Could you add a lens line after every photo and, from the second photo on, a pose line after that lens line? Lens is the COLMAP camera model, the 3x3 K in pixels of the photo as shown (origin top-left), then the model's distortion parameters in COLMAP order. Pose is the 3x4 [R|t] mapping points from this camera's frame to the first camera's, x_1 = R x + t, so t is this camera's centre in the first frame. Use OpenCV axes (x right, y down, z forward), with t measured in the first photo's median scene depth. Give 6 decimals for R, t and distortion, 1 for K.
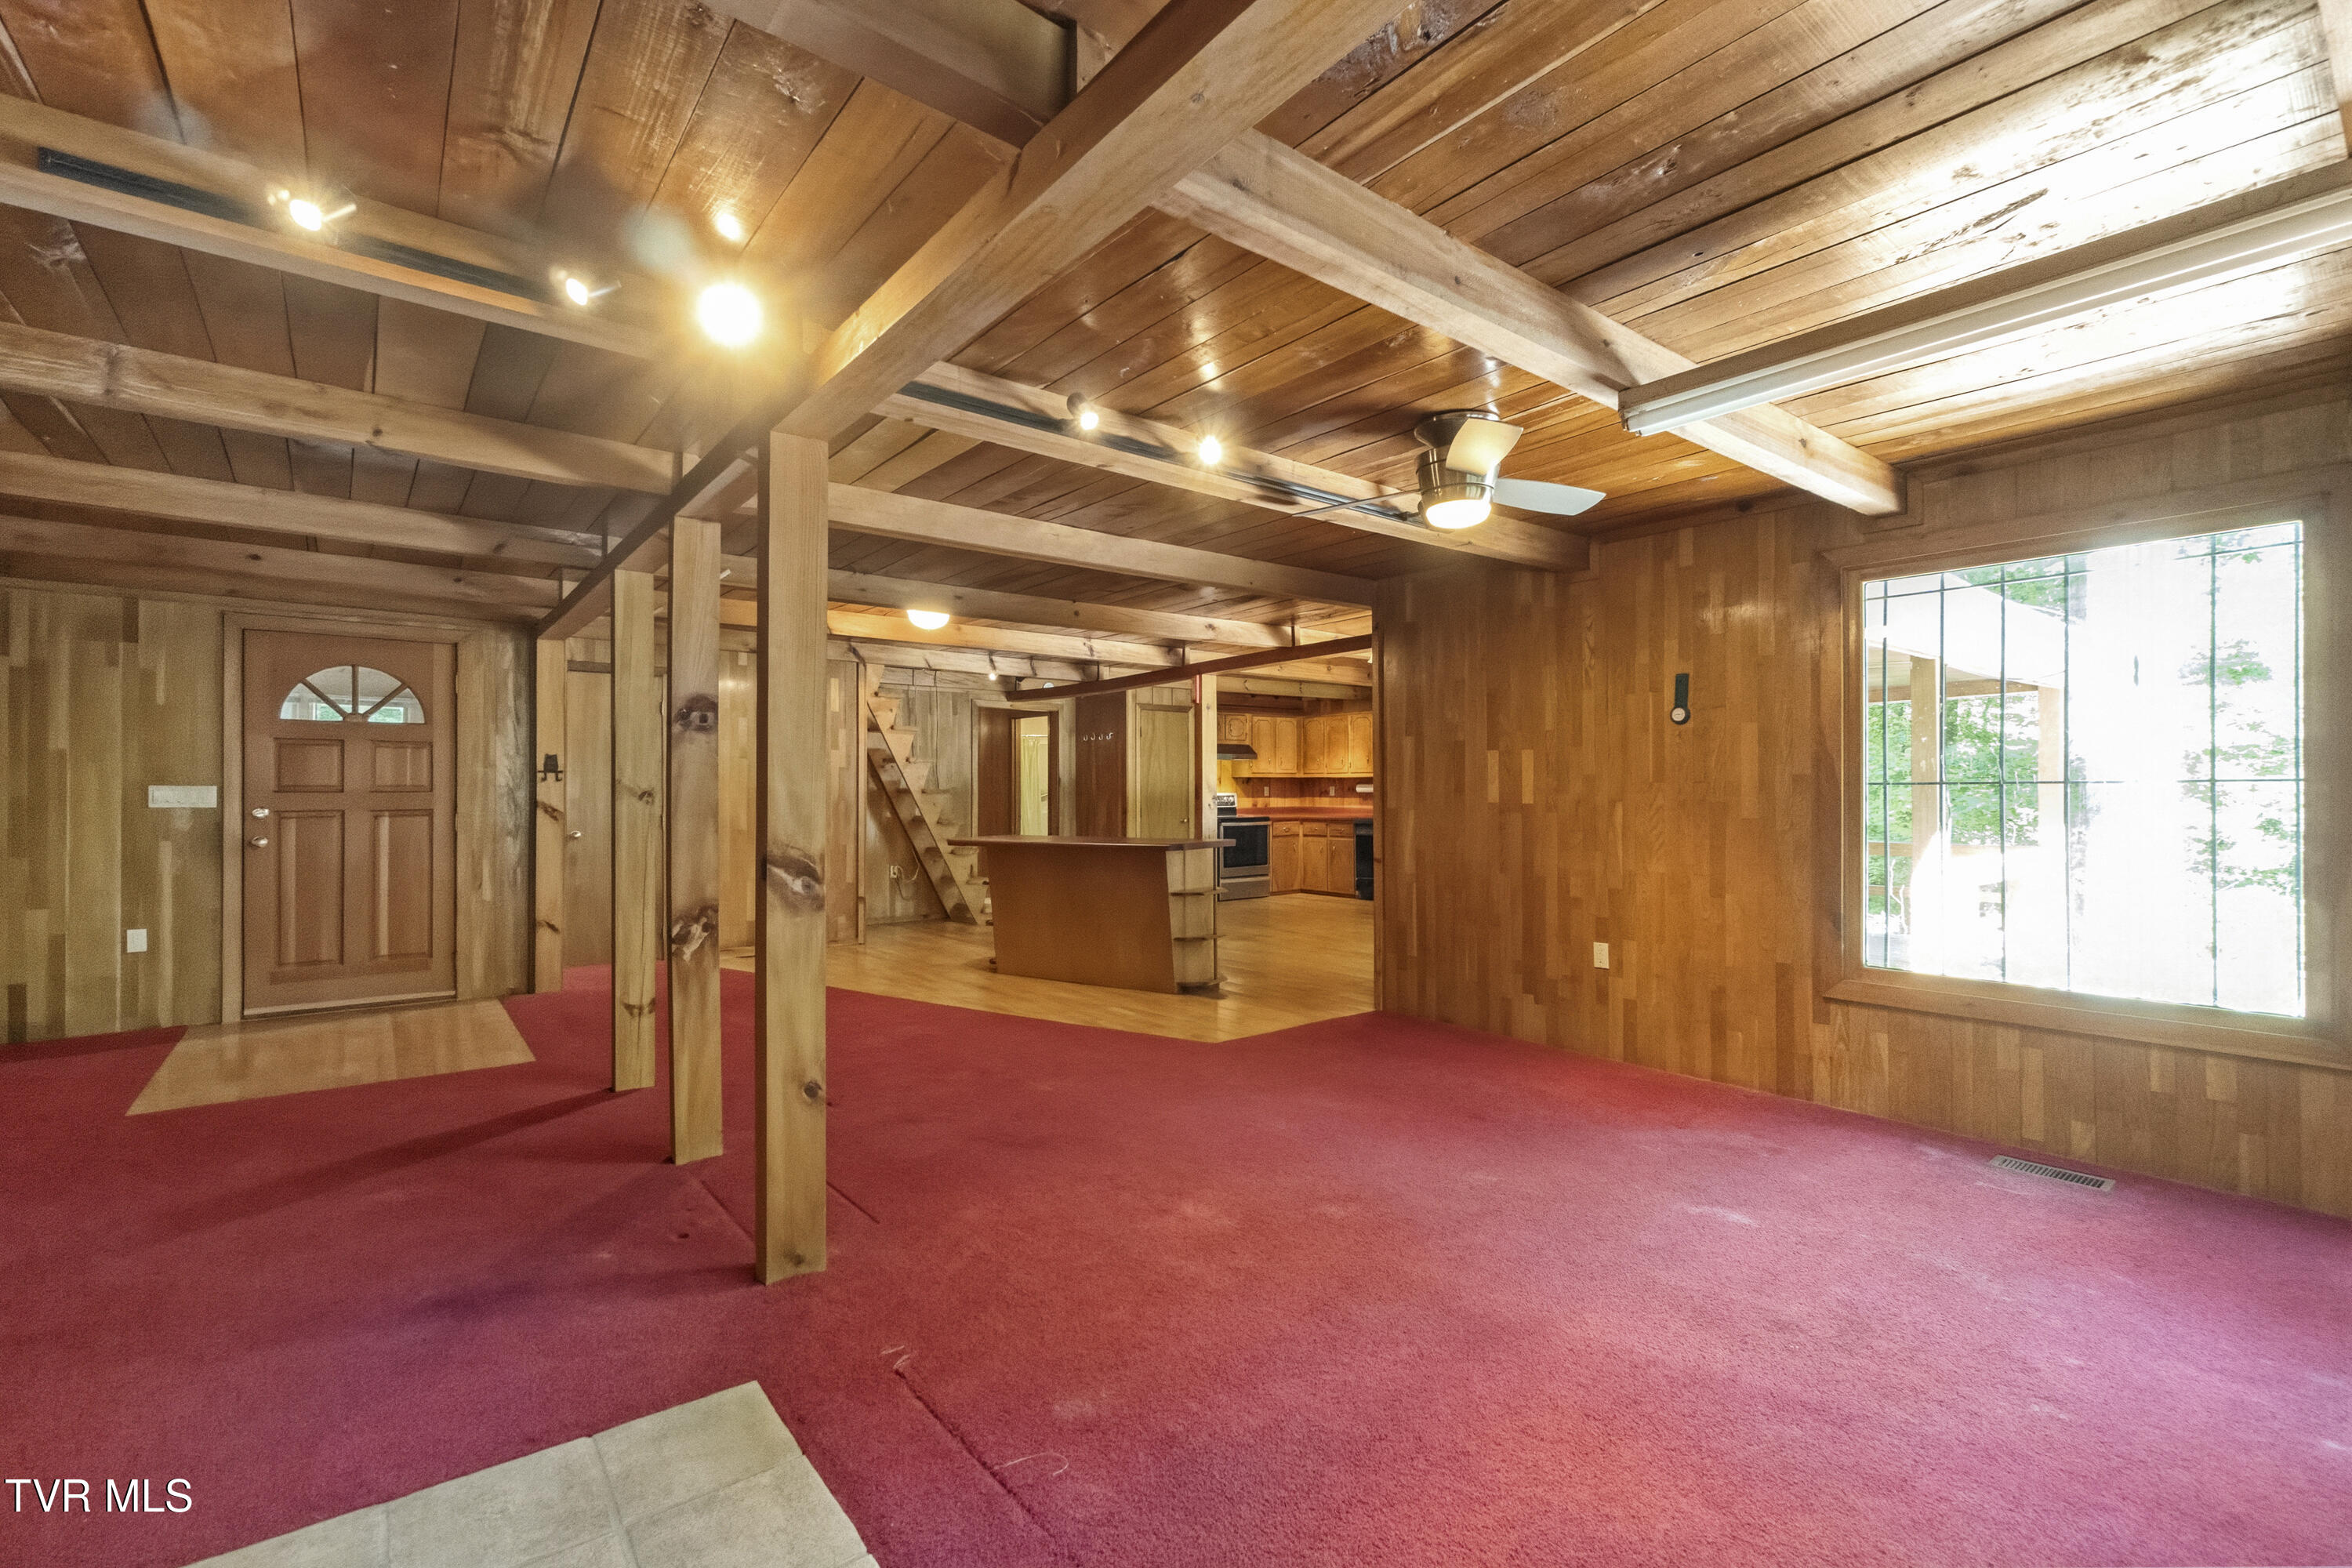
lens RADIAL K [[1021.2, 0, 1175.1], [0, 1021.2, 789.5], [0, 0, 1]] dist [-0.002188, 0.000481]
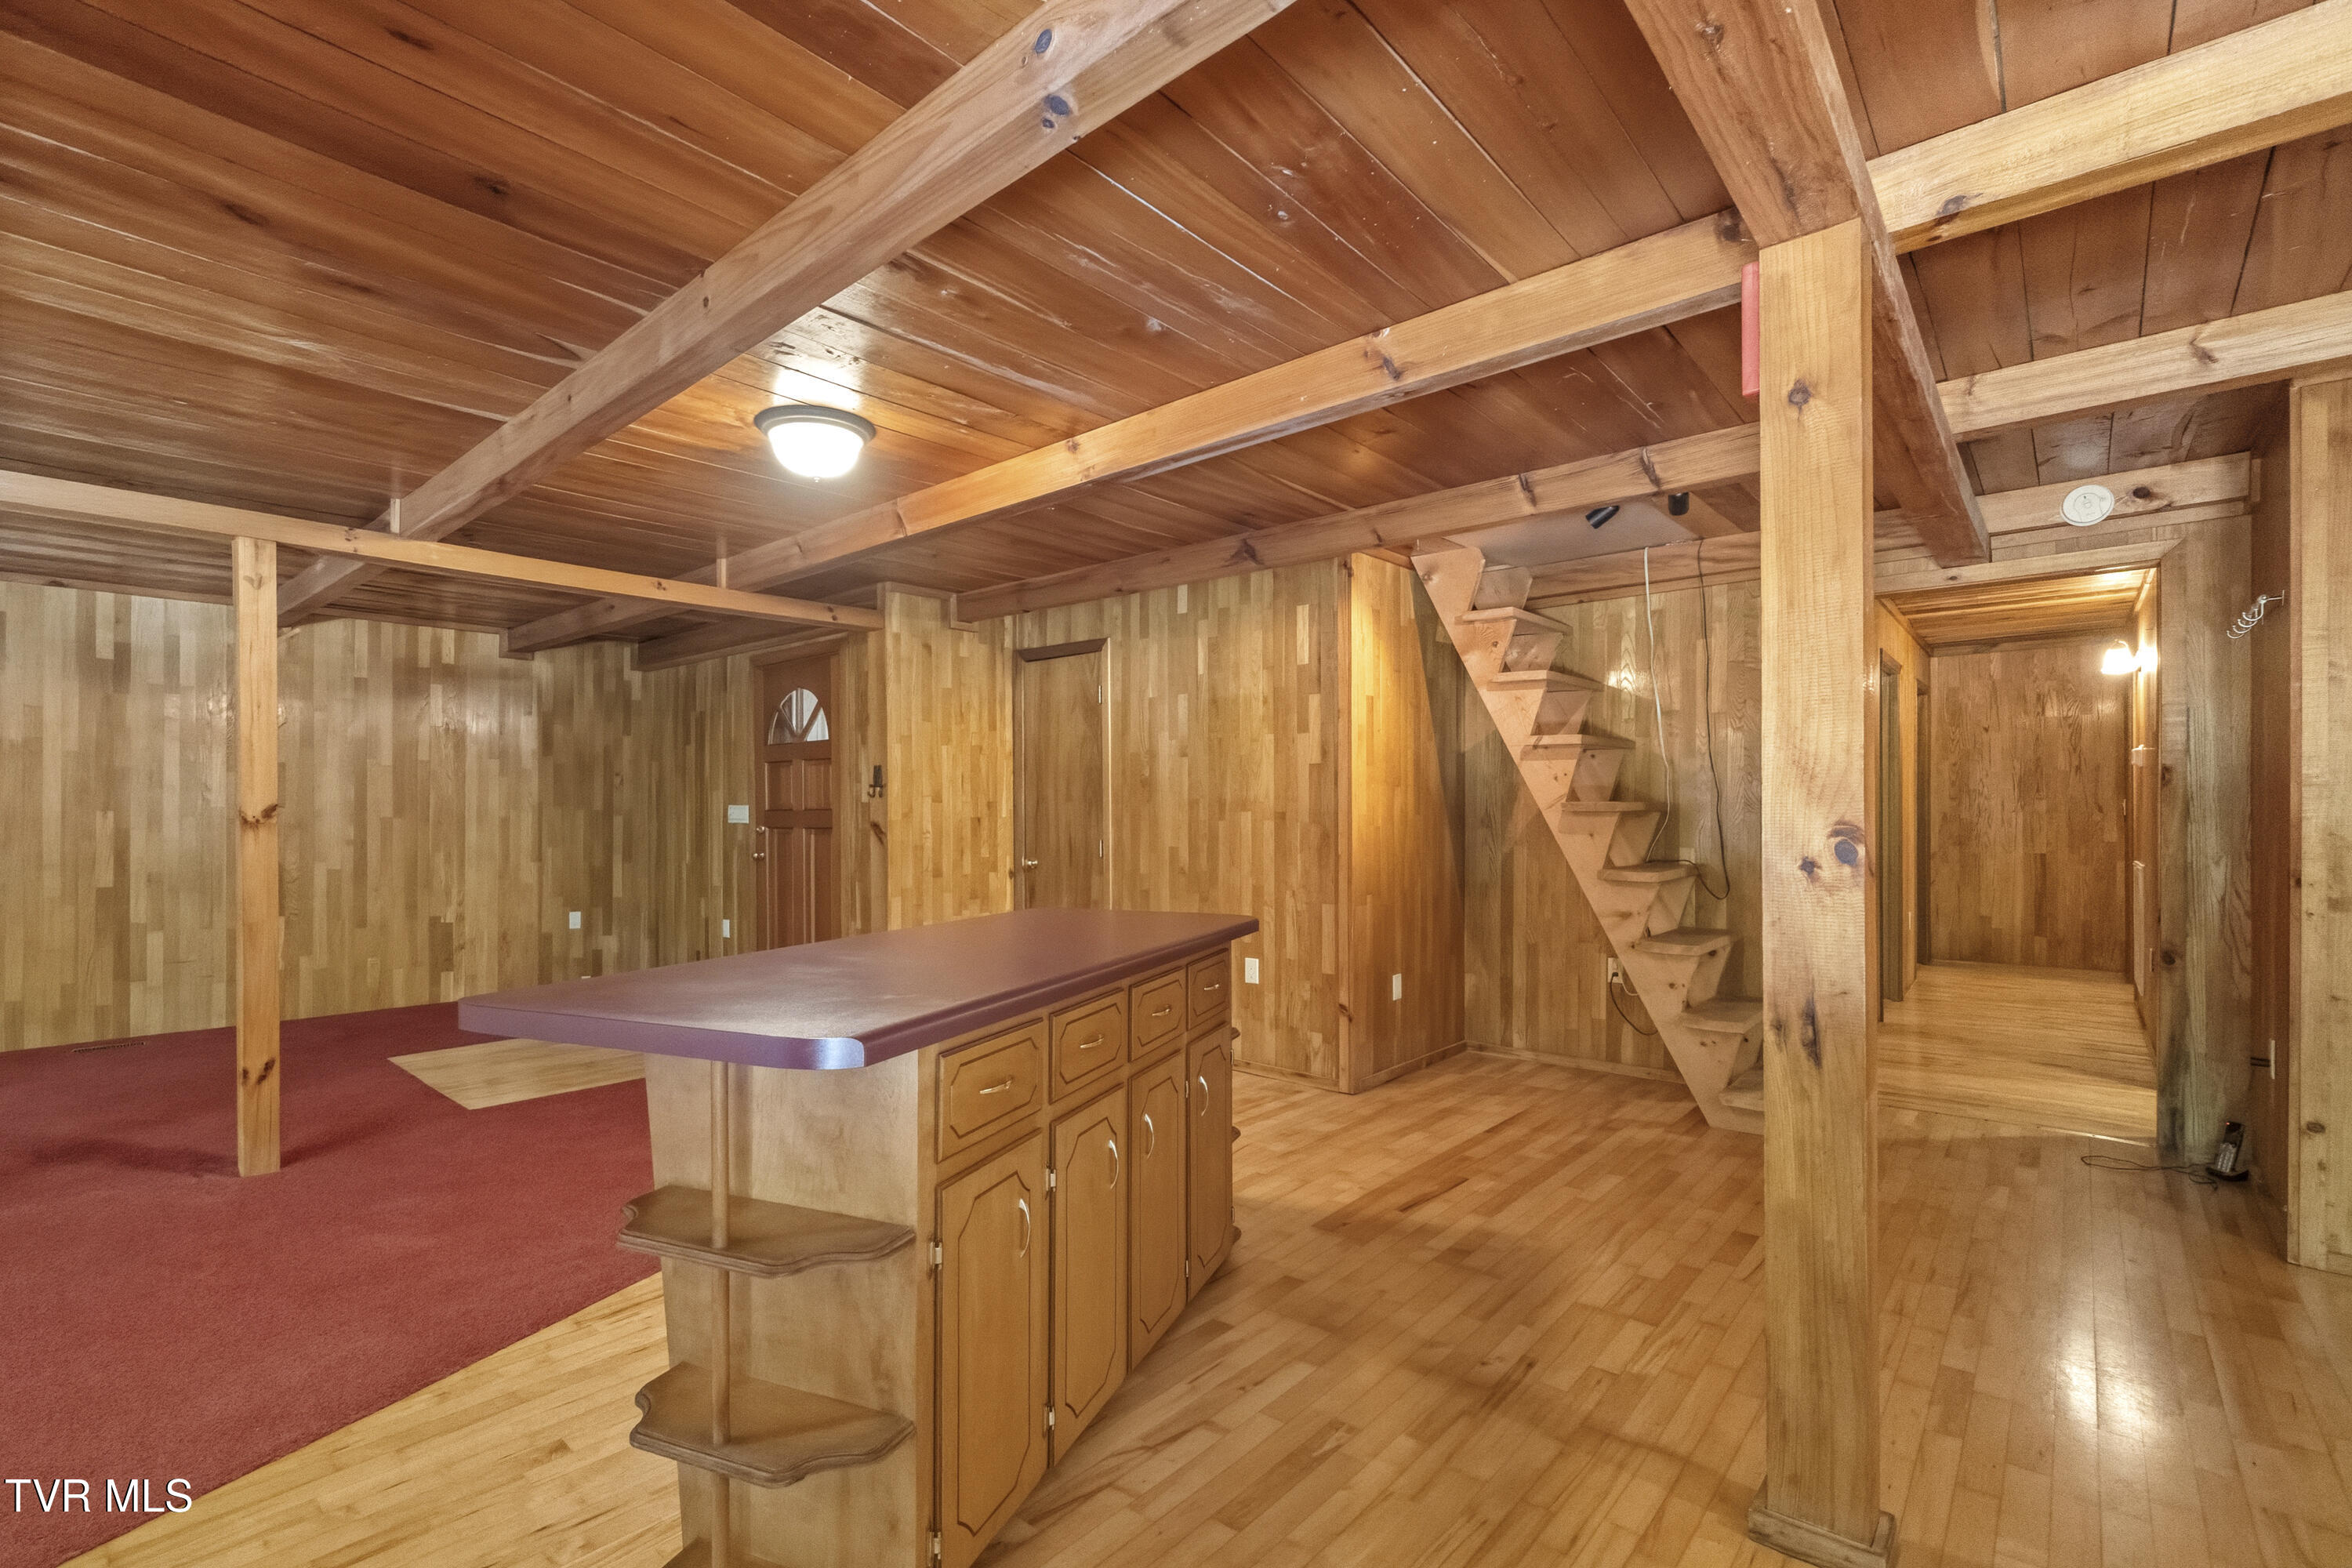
lens RADIAL K [[1021.2, 0, 1116.6], [0, 1021.2, 818.9], [0, 0, 1]] dist [-0.002188, 0.000481]
pose [[0.165106, 0.006874, -0.986252, 0.147049], [0.003786, 0.999964, 0.007604, 0.002404], [0.986268, -0.004989, 0.165075, 0.584867]]
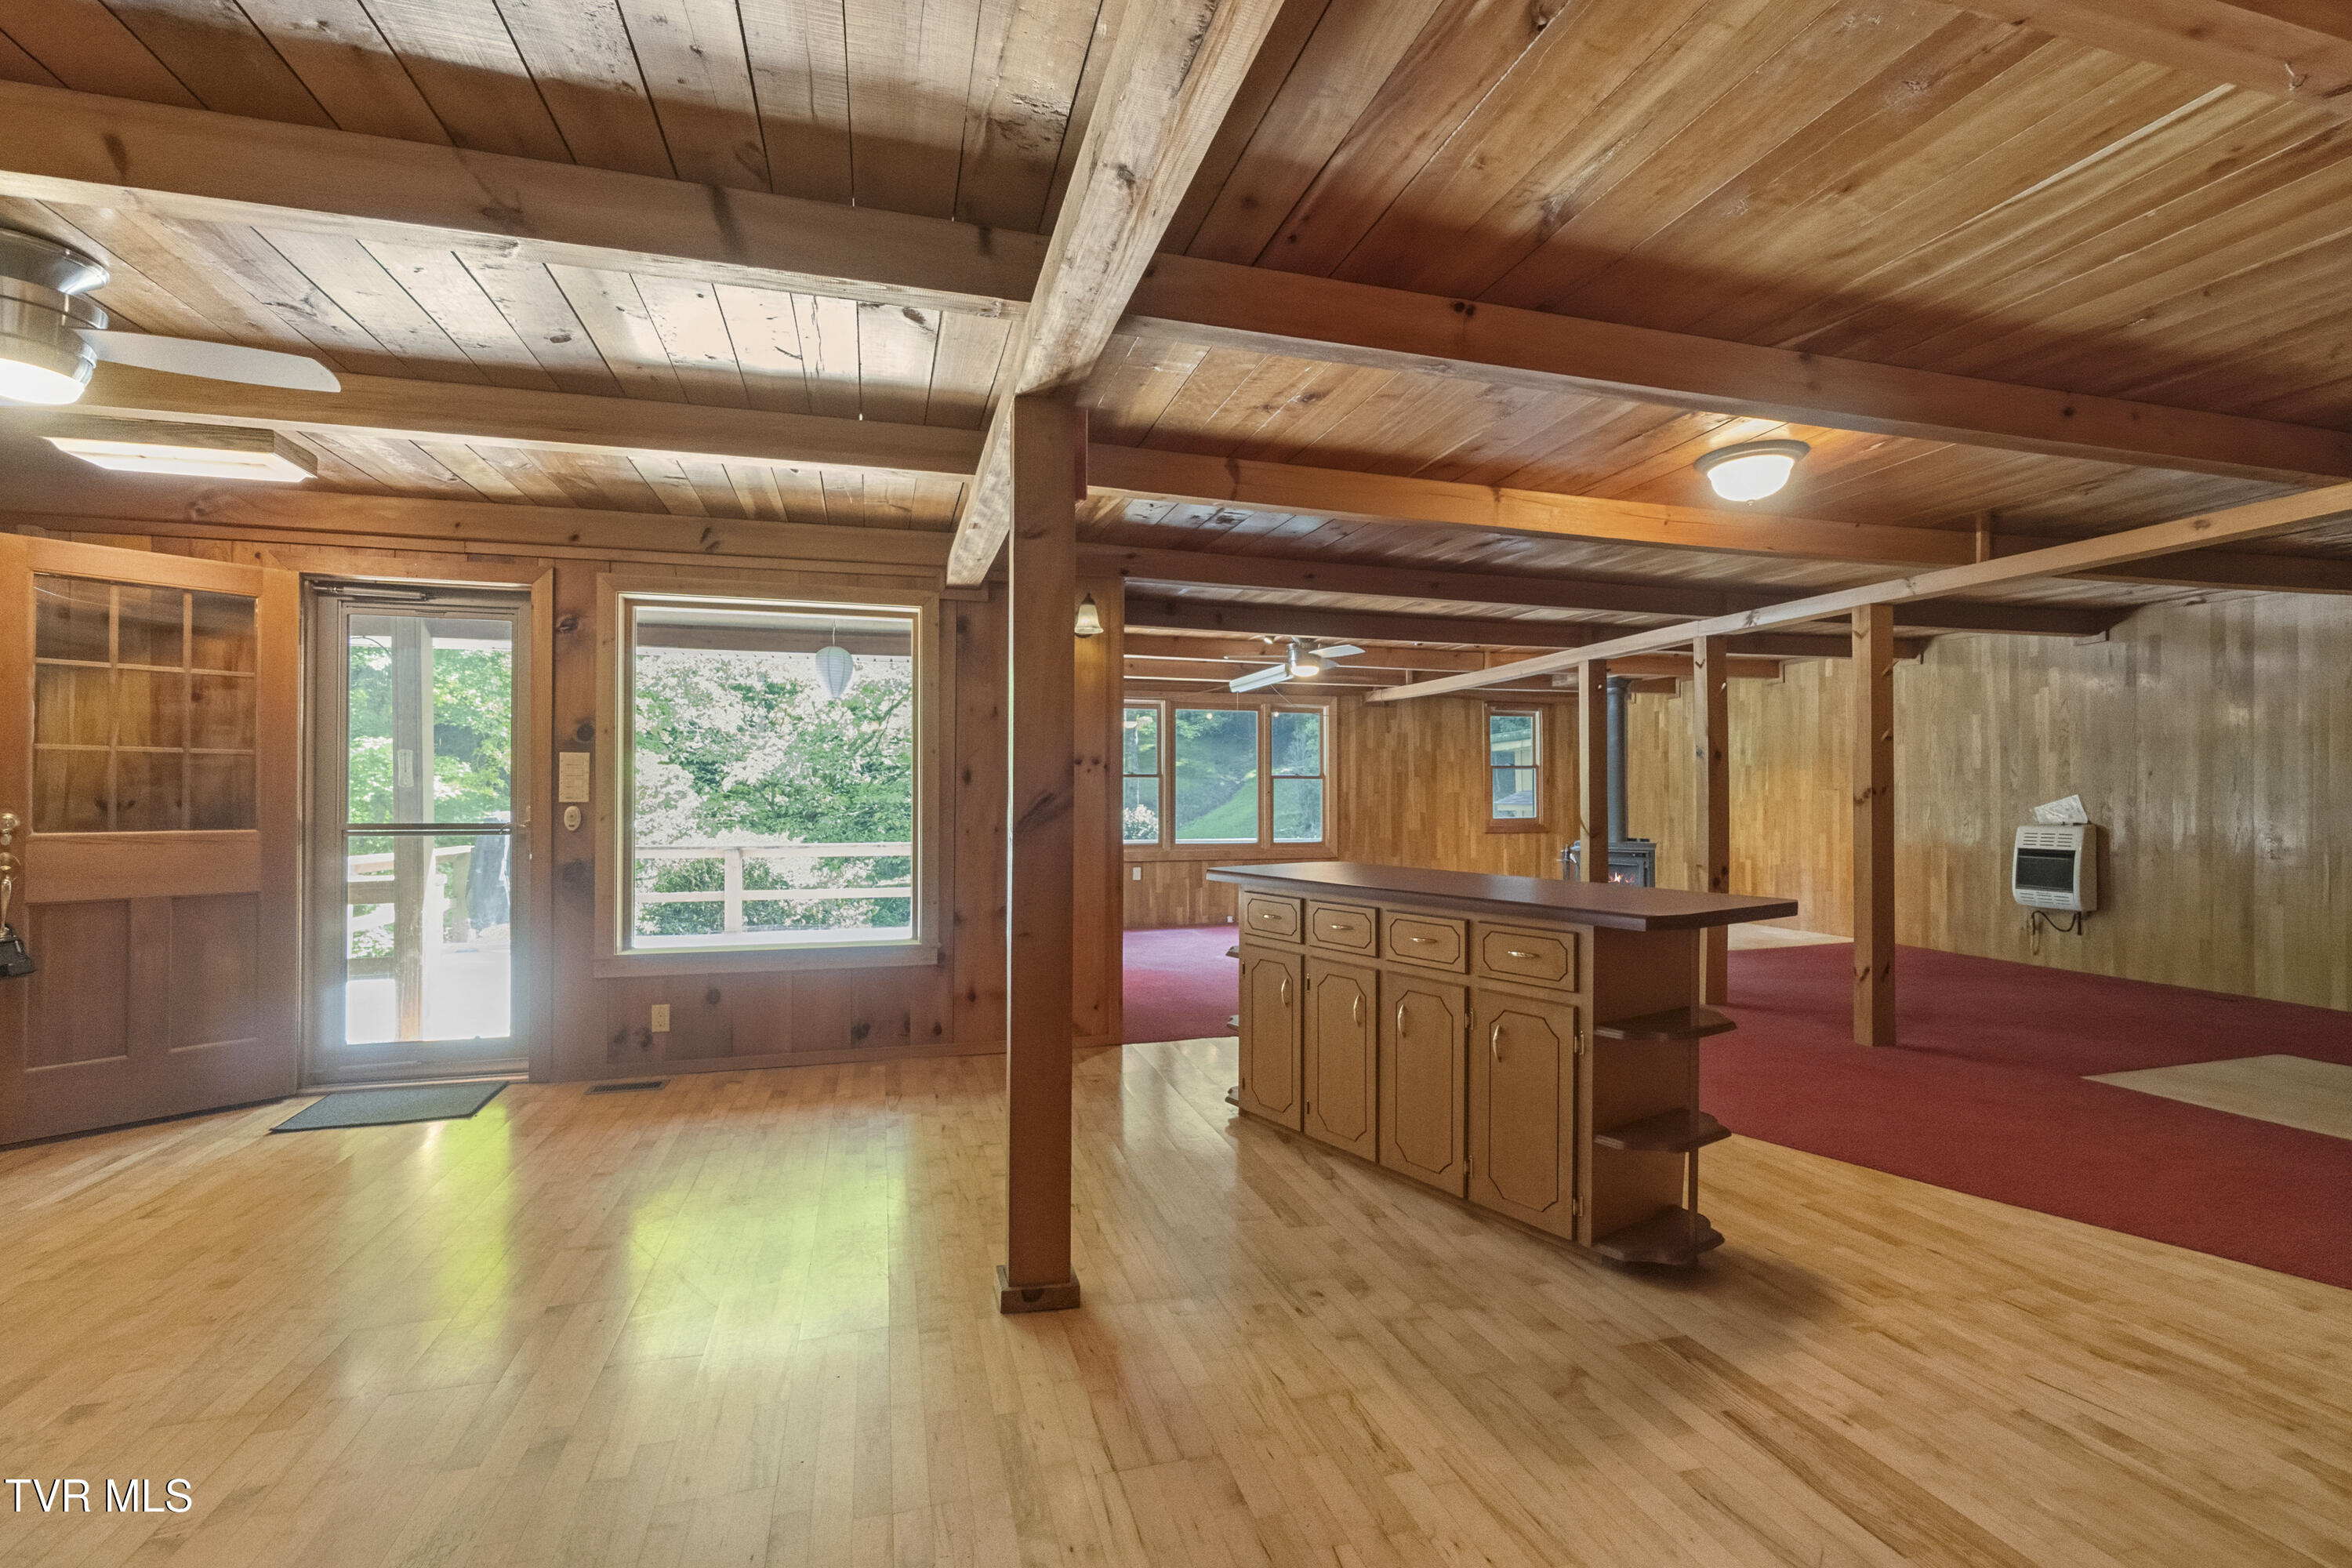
lens RADIAL K [[1021.2, 0, 1163.1], [0, 1021.2, 790.5], [0, 0, 1]] dist [-0.002188, 0.000481]
pose [[-0.919637, 0.003713, 0.392752, -0.089078], [0.000506, 0.999966, -0.008269, 0.004158], [-0.392769, -0.007406, -0.919607, 0.905929]]
